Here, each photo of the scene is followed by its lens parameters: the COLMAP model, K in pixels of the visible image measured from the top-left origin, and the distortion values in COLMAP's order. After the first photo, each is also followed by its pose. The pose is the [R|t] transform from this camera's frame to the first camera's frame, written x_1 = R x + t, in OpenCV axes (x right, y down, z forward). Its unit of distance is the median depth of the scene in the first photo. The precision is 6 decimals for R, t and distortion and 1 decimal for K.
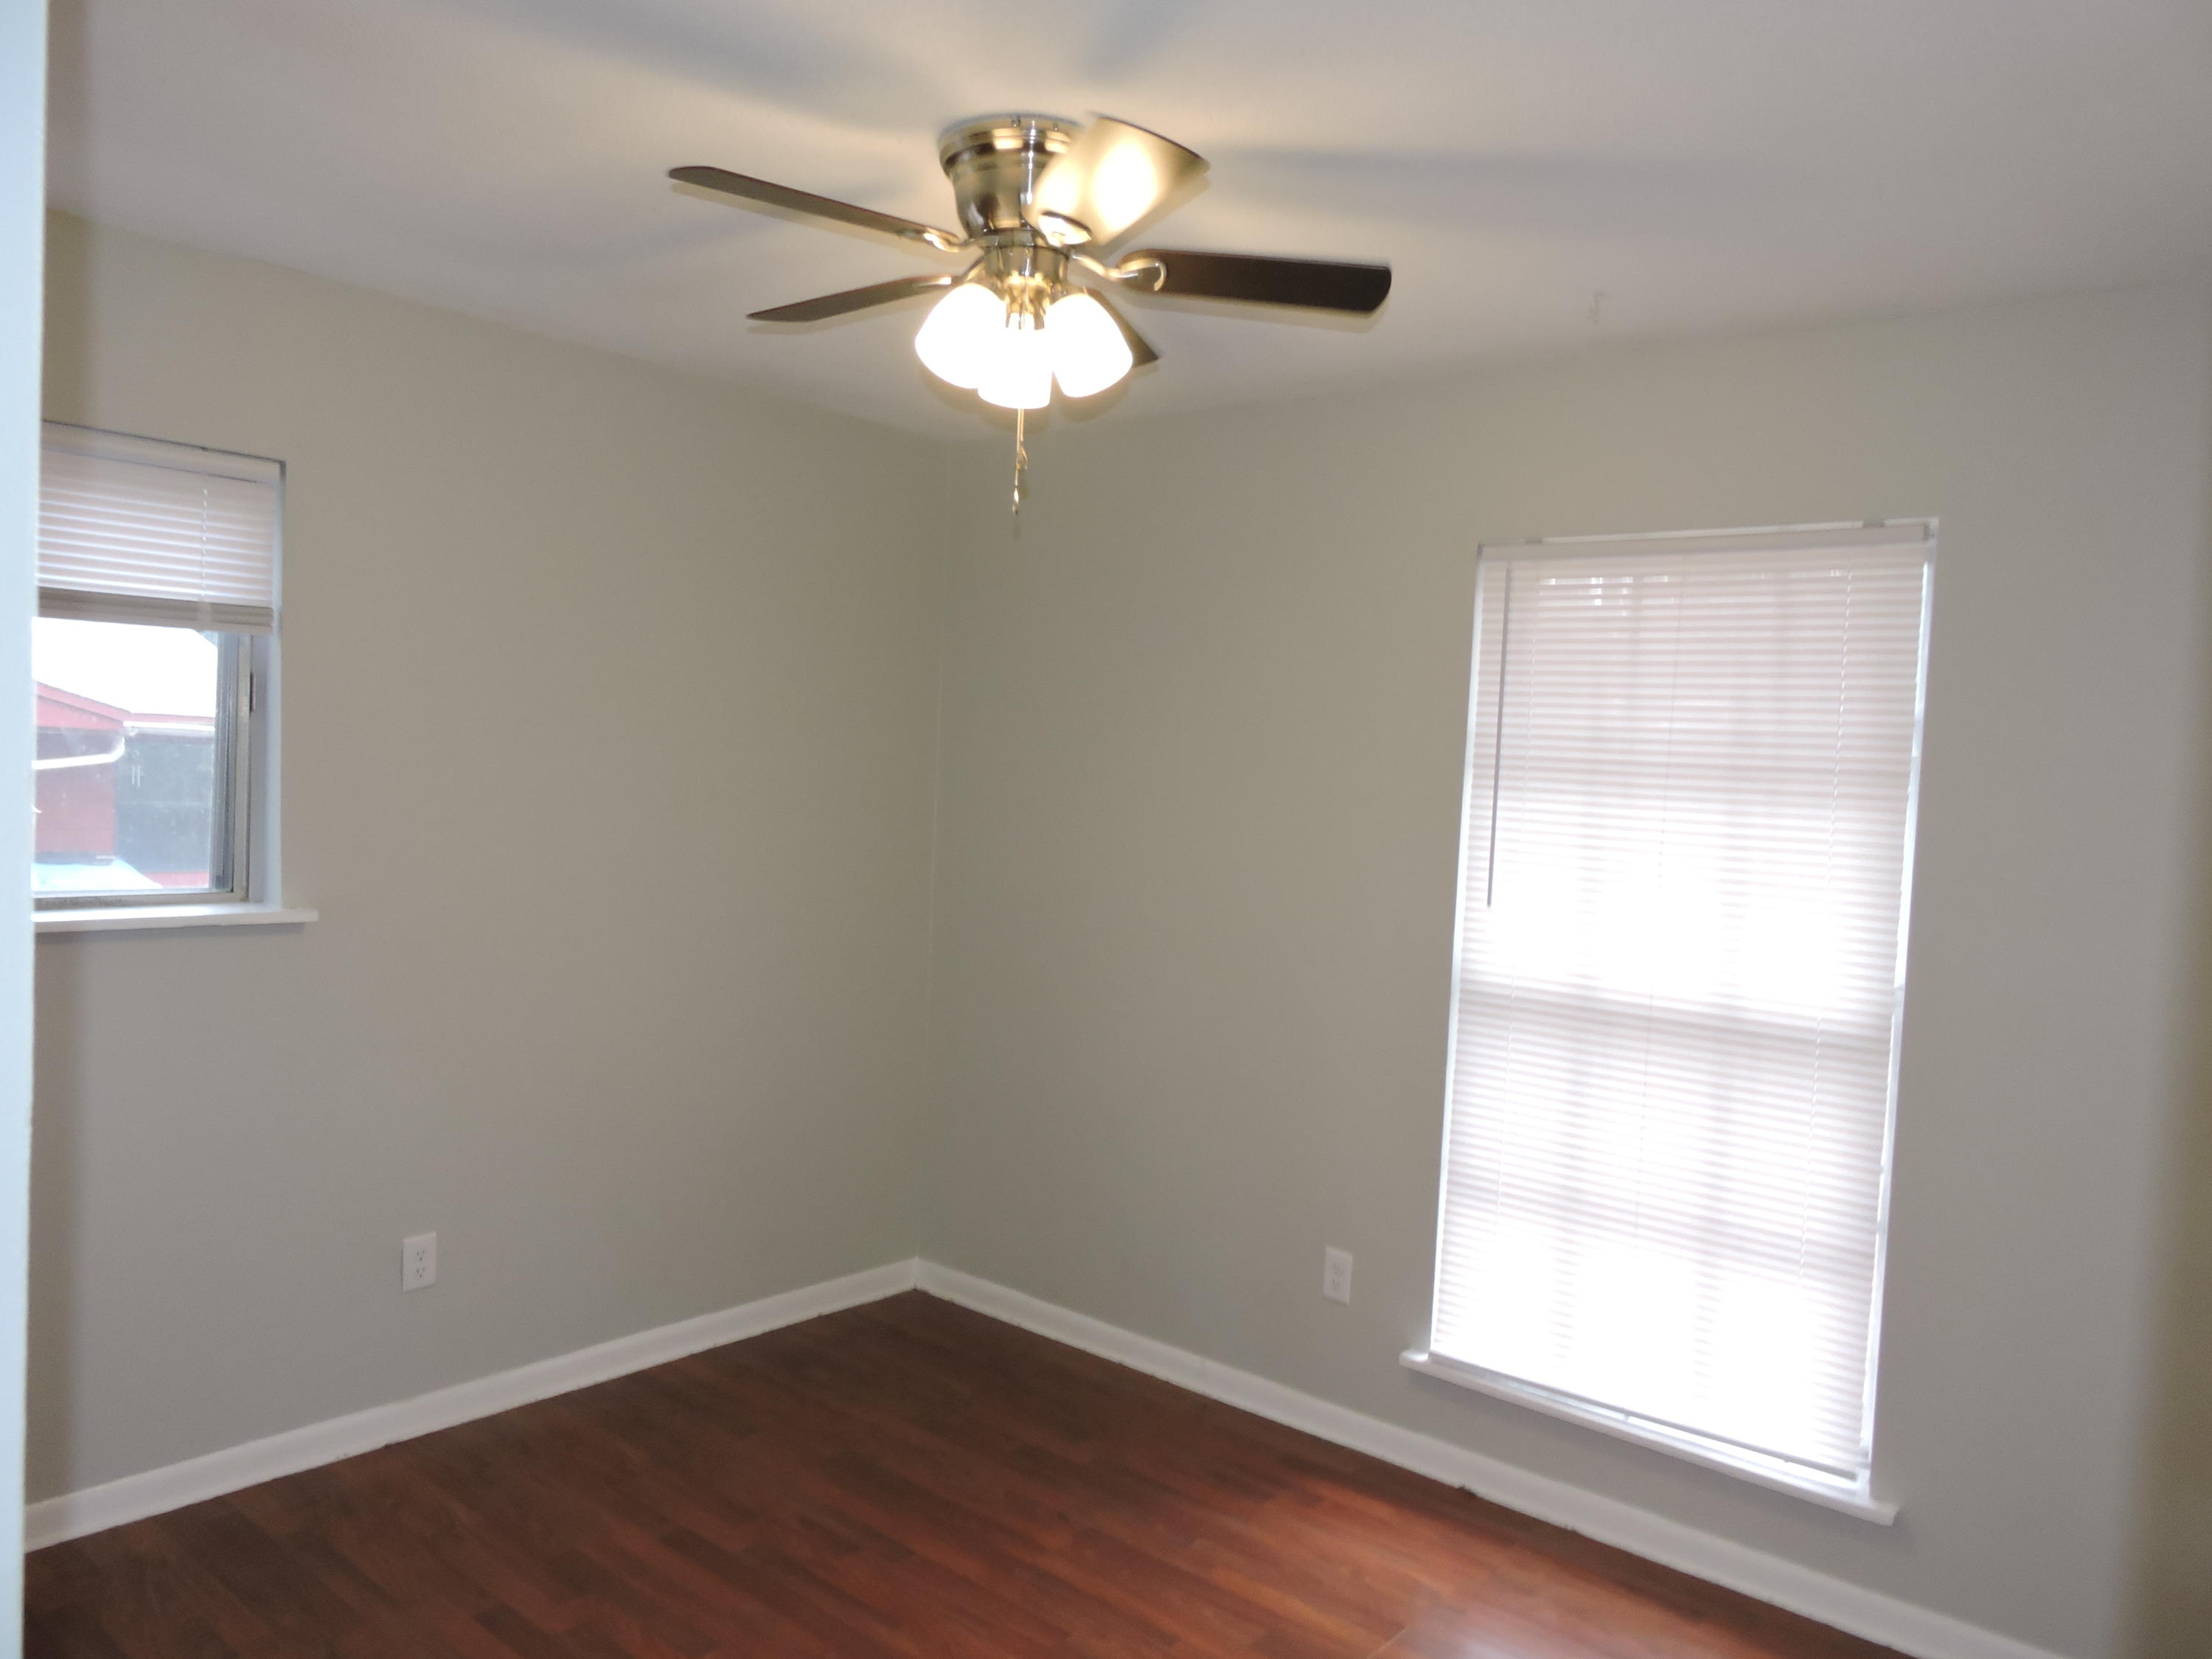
lens RADIAL K [[1563.3, 0, 1106.0], [0, 1563.3, 829.5], [0, 0, 1]] dist [-0.017723, -0.008601]
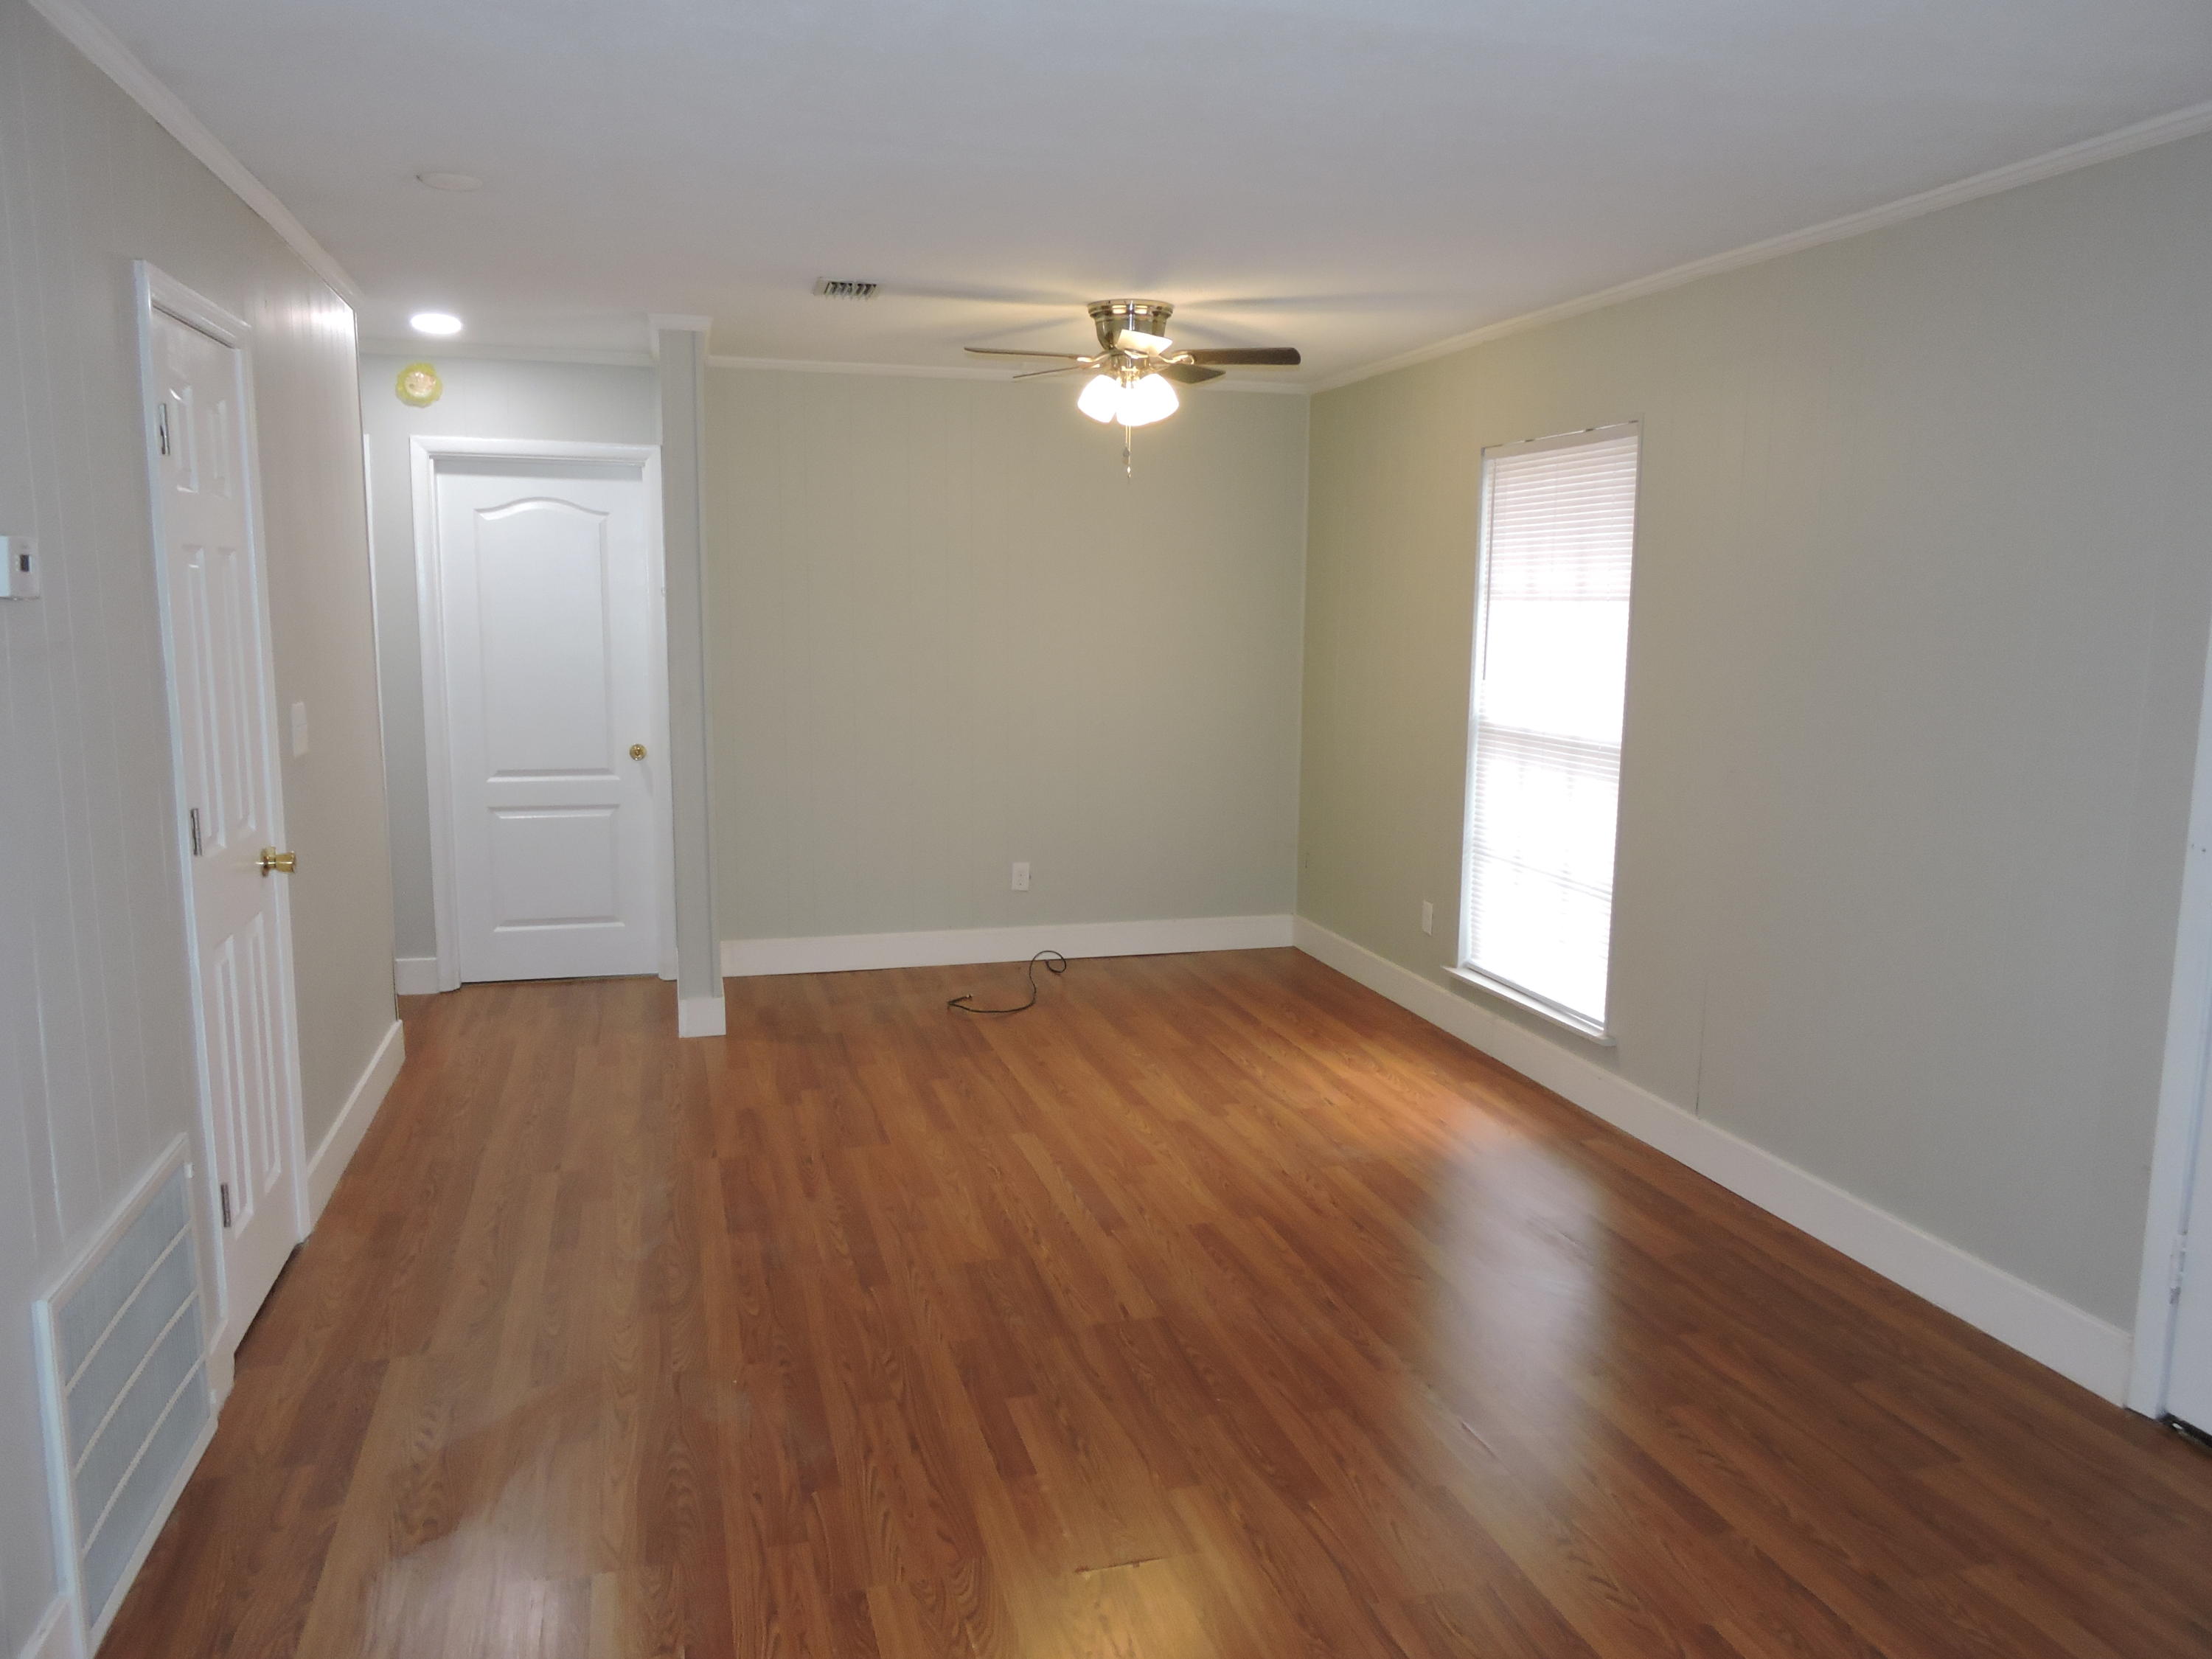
lens RADIAL K [[1563.3, 0, 1106.0], [0, 1563.3, 829.5], [0, 0, 1]] dist [-0.017723, -0.008601]
pose [[0.965787, 0.033083, -0.257219, 0.488845], [-0.001503, 0.992527, 0.122013, 0.019742], [0.259334, -0.117452, 0.958619, -1.152607]]
